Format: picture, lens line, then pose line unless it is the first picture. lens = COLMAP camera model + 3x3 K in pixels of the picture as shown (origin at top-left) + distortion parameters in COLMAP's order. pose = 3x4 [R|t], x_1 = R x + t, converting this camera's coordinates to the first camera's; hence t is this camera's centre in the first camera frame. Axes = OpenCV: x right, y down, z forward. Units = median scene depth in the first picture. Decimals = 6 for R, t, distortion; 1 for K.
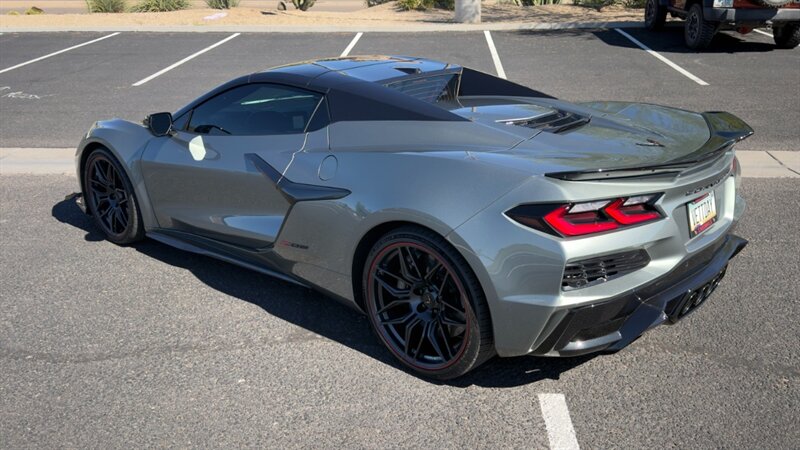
lens RADIAL K [[724.2, 0, 400.1], [0, 724.2, 225.6], [0, 0, 1]] dist [0.071803, -0.122553]
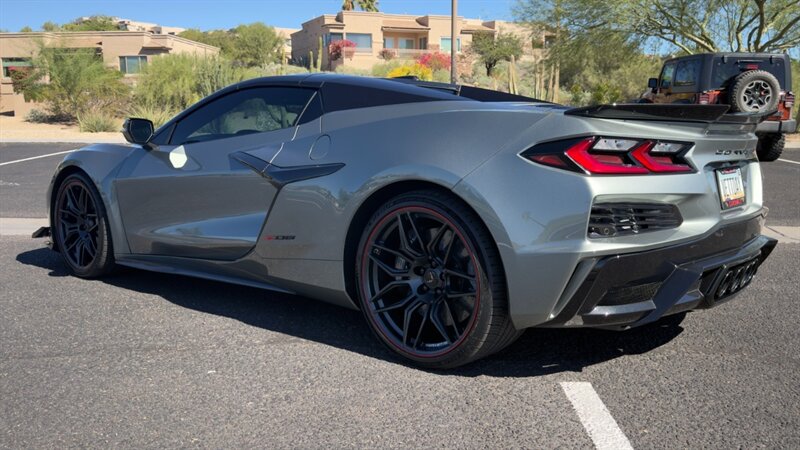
lens RADIAL K [[724.2, 0, 396.8], [0, 724.2, 229.6], [0, 0, 1]] dist [0.071803, -0.122553]
pose [[0.999678, 0.015740, 0.019924, -0.015608], [-0.011575, 0.980905, -0.194142, 0.162933], [-0.022599, 0.193848, 0.980771, 0.095002]]
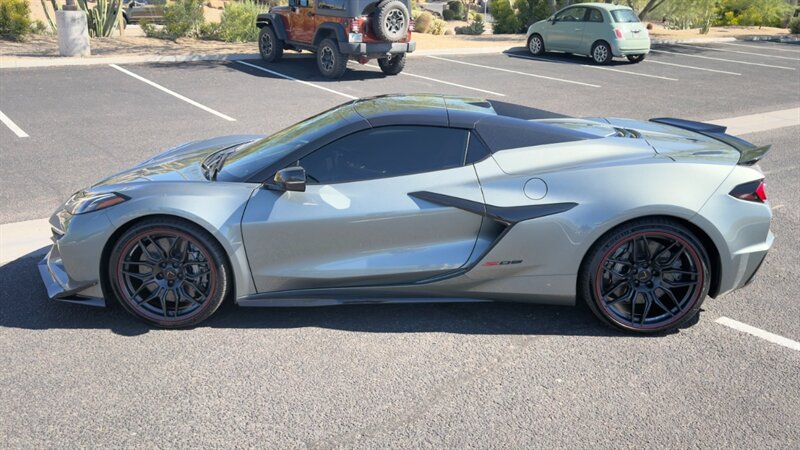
lens RADIAL K [[713.9, 0, 403.0], [0, 713.9, 230.8], [0, 0, 1]] dist [0.113836, -0.204257]
pose [[0.756728, -0.172065, 0.630680, -0.819288], [0.189292, 0.981084, 0.040541, -0.082696], [-0.625725, 0.088704, 0.774984, 0.198950]]
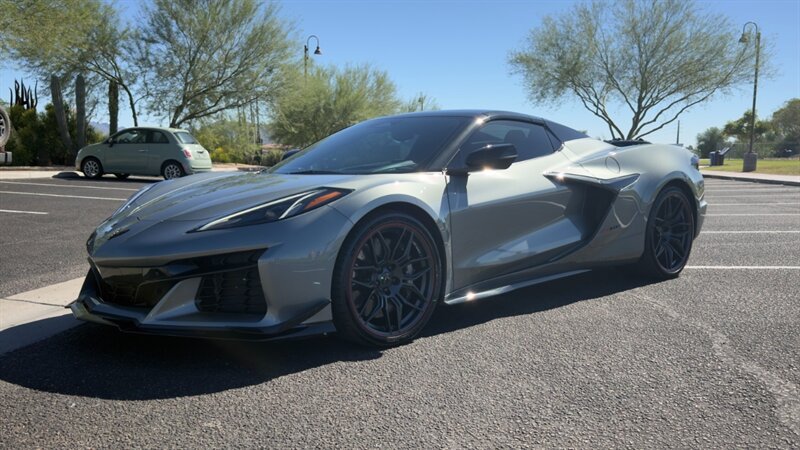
lens RADIAL K [[713.9, 0, 408.2], [0, 713.9, 223.6], [0, 0, 1]] dist [0.113836, -0.204257]
pose [[0.087017, -0.068961, 0.993817, -1.259058], [0.327722, 0.944057, 0.036814, -0.128056], [-0.940758, 0.322492, 0.104749, 1.034833]]
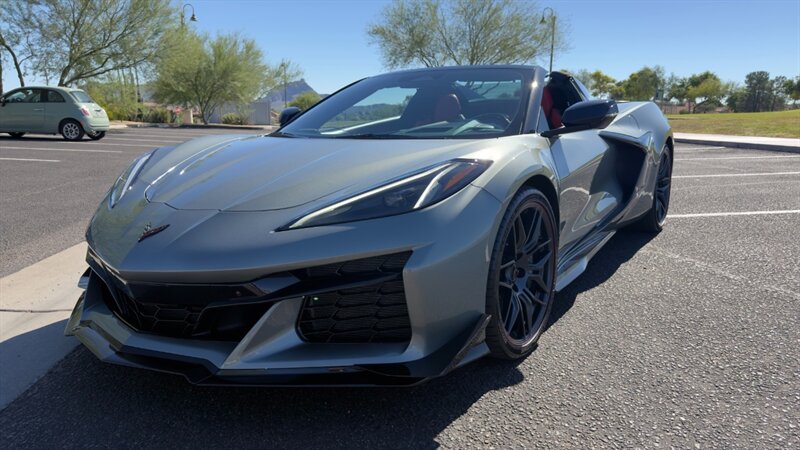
lens RADIAL K [[567.5, 0, 402.0], [0, 567.5, 223.2], [0, 0, 1]] dist [0.050269, -0.063008]
pose [[-0.143100, -0.163035, 0.976187, -0.935139], [0.334504, 0.920328, 0.202741, -0.226888], [-0.931466, 0.355551, -0.077163, 1.285046]]
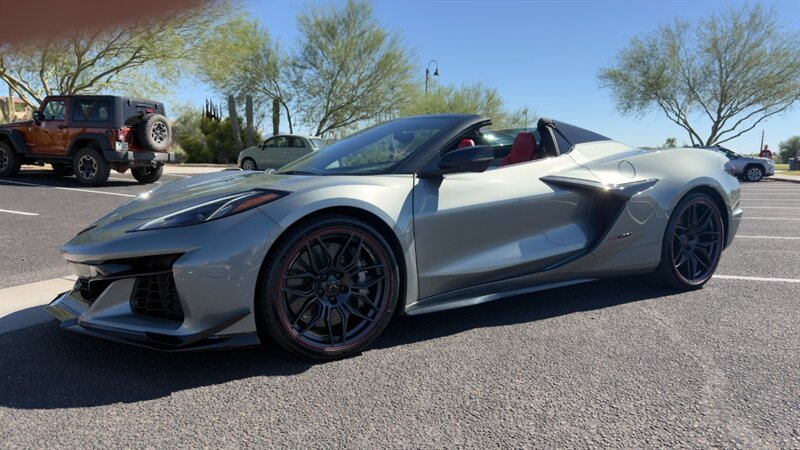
lens RADIAL K [[567.5, 0, 401.4], [0, 567.5, 230.9], [0, 0, 1]] dist [0.050269, -0.063008]
pose [[0.285280, -0.094454, 0.953779, -1.008509], [0.301548, 0.953442, 0.004226, -0.084285], [-0.909772, 0.286404, 0.300480, 0.894502]]
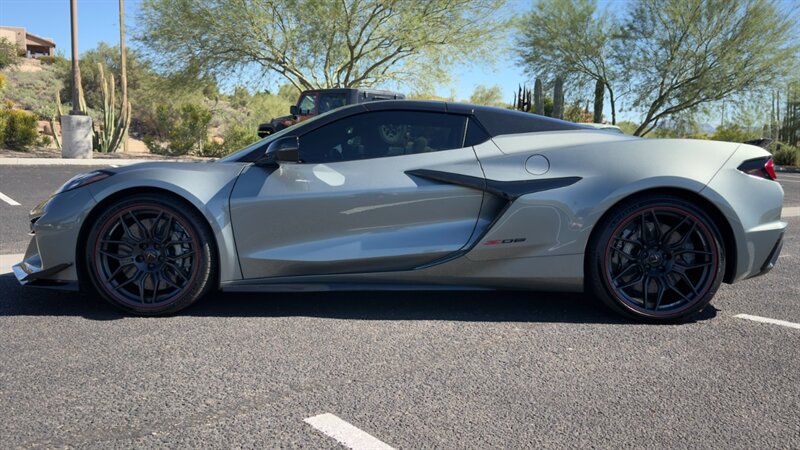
lens RADIAL K [[713.9, 0, 404.9], [0, 713.9, 233.5], [0, 0, 1]] dist [0.113836, -0.204257]
pose [[0.751768, -0.040695, 0.658171, -0.811832], [0.184706, 0.971136, -0.150926, 0.125792], [-0.633031, 0.235030, 0.737585, 0.271838]]
